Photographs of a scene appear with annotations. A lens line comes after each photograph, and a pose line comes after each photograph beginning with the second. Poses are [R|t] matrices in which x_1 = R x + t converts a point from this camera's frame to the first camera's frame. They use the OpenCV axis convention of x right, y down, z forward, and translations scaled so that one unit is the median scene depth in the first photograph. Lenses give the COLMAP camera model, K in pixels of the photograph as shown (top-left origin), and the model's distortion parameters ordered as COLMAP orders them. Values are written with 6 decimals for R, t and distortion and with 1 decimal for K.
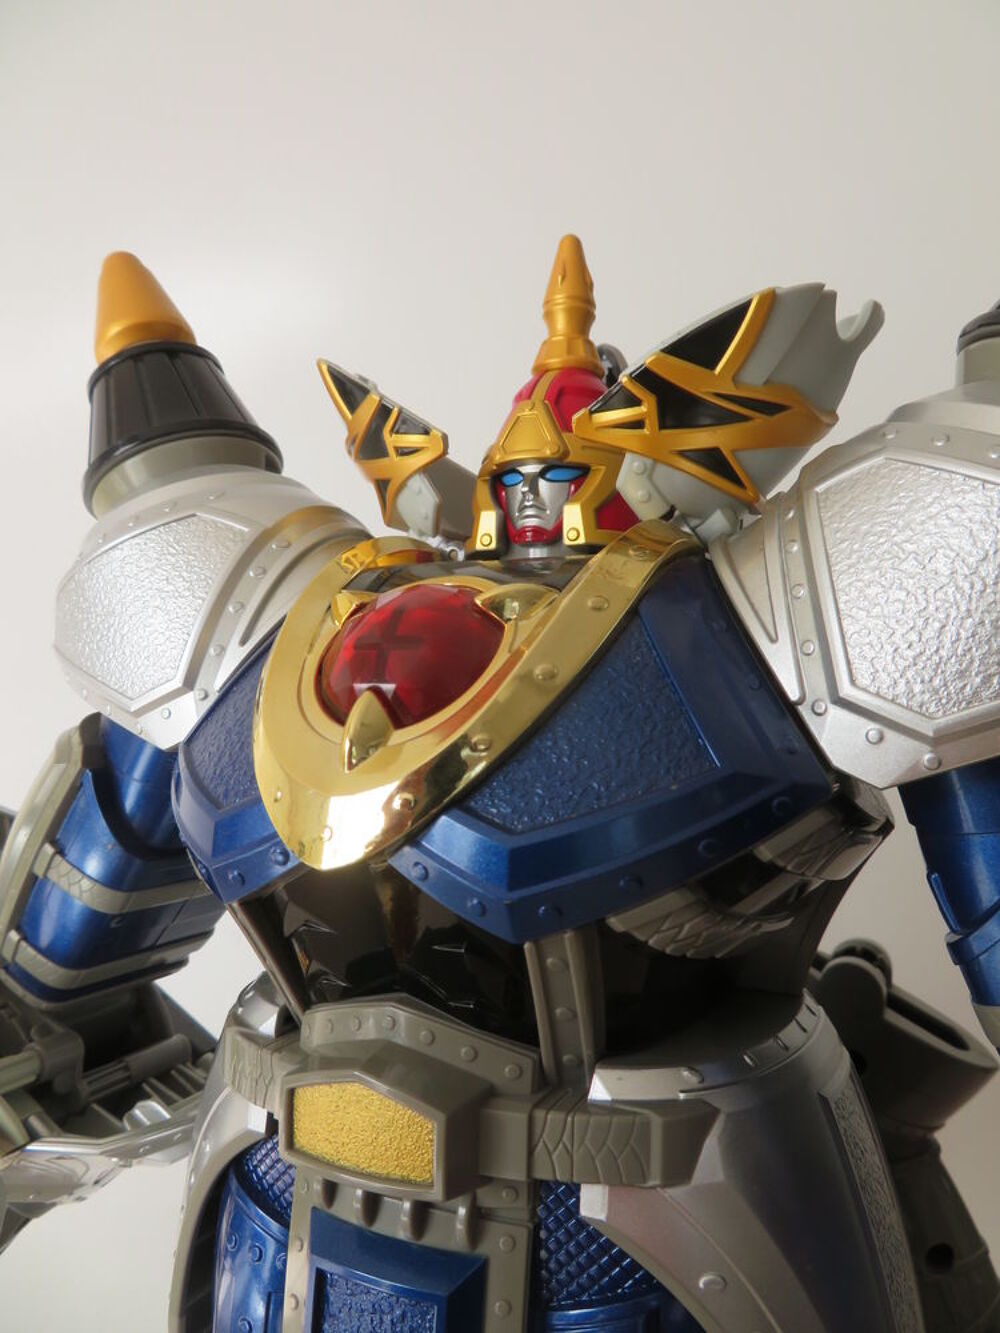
lens RADIAL K [[981.7, 0, 501.6], [0, 981.7, 644.8], [0, 0, 1]] dist [-0.003927, -0.013784]
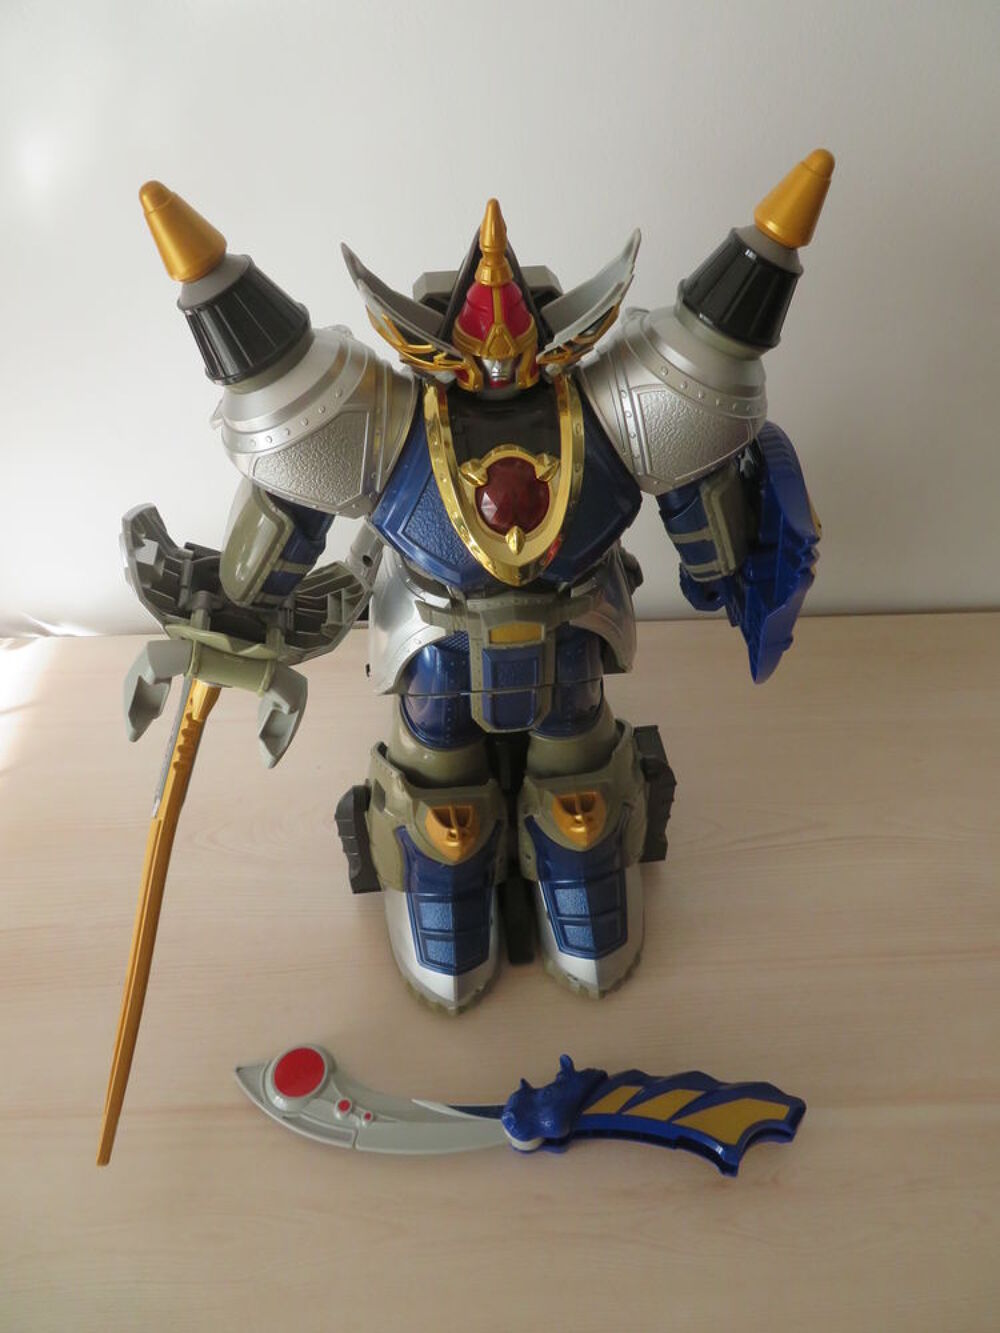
lens RADIAL K [[993.5, 0, 500.0], [0, 993.5, 666.5], [0, 0, 1]] dist [-0.032682, -0.010654]
pose [[0.848554, -0.407253, 0.337788, -1.155825], [-0.002543, 0.635263, 0.772292, -1.694647], [-0.529102, -0.656190, 0.538020, -0.700089]]
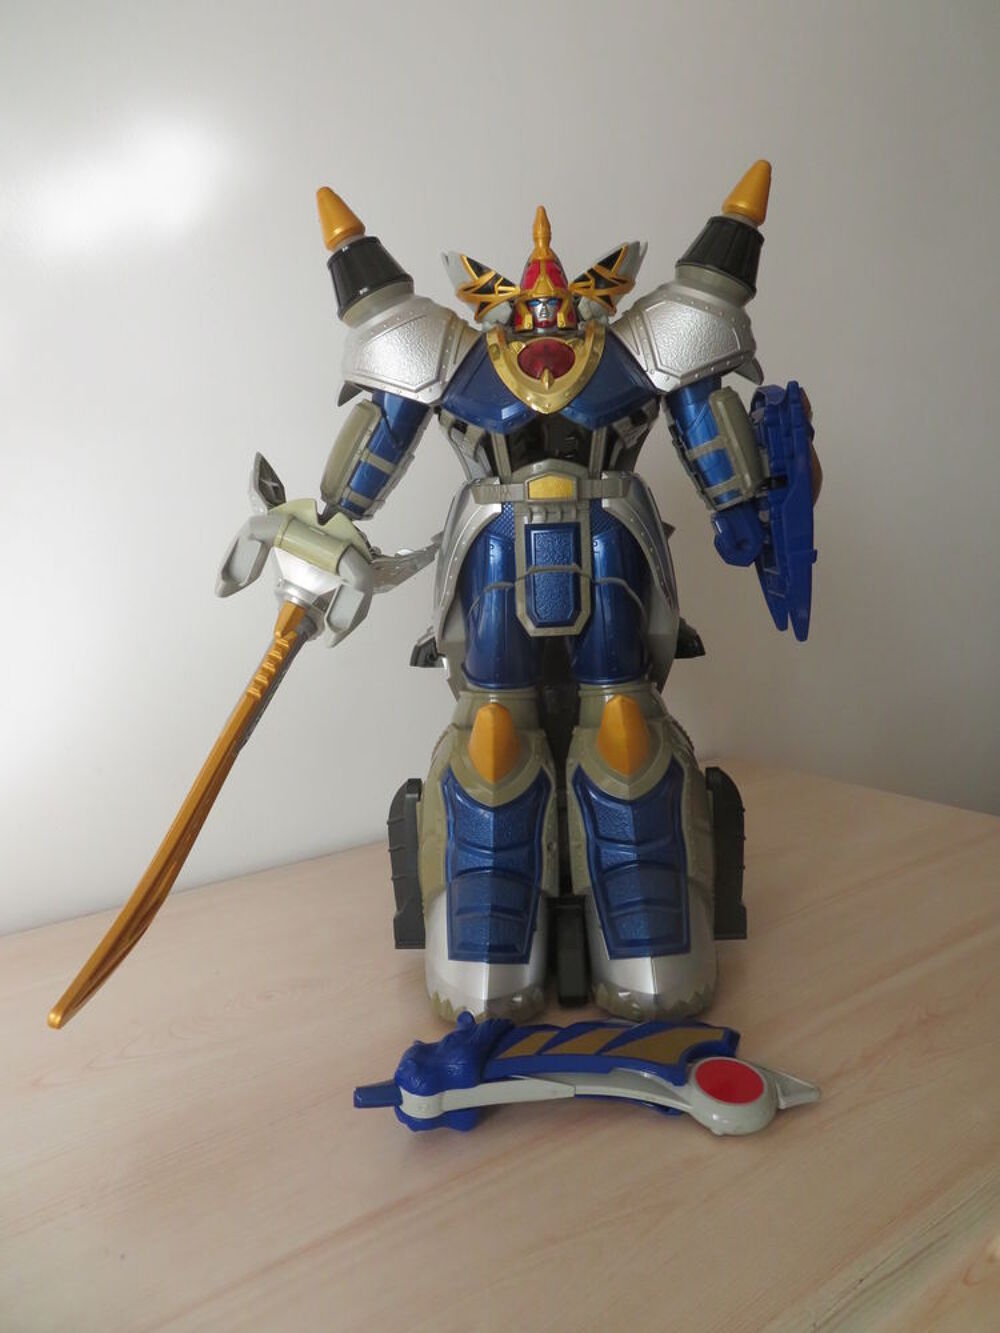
lens RADIAL K [[993.5, 0, 500.0], [0, 993.5, 666.5], [0, 0, 1]] dist [-0.032682, -0.010654]
pose [[0.922022, -0.124729, 0.366494, -1.560885], [0.041308, 0.972969, 0.227210, 0.247168], [-0.384927, -0.194354, 0.902251, -2.162816]]
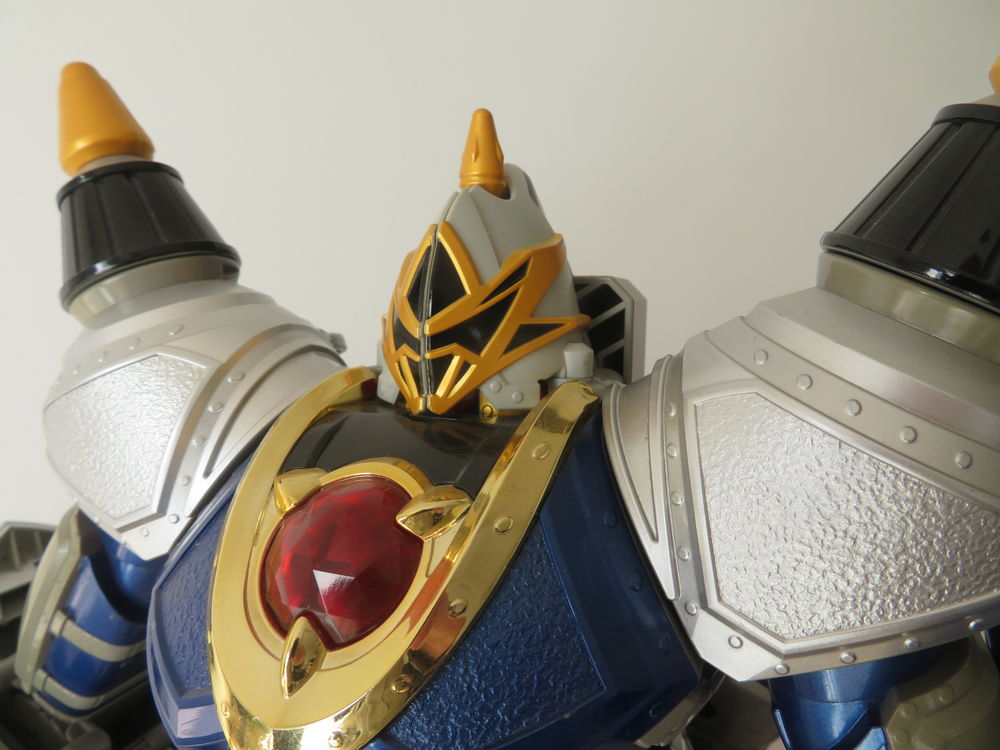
lens RADIAL K [[736.5, 0, 500.1], [0, 736.5, 349.5], [0, 0, 1]] dist [-0.003927, -0.013784]
pose [[0.997907, -0.018716, 0.061894, 0.040014], [0.007971, 0.985500, 0.169488, -0.351952], [-0.064169, -0.168640, 0.983587, 0.172980]]
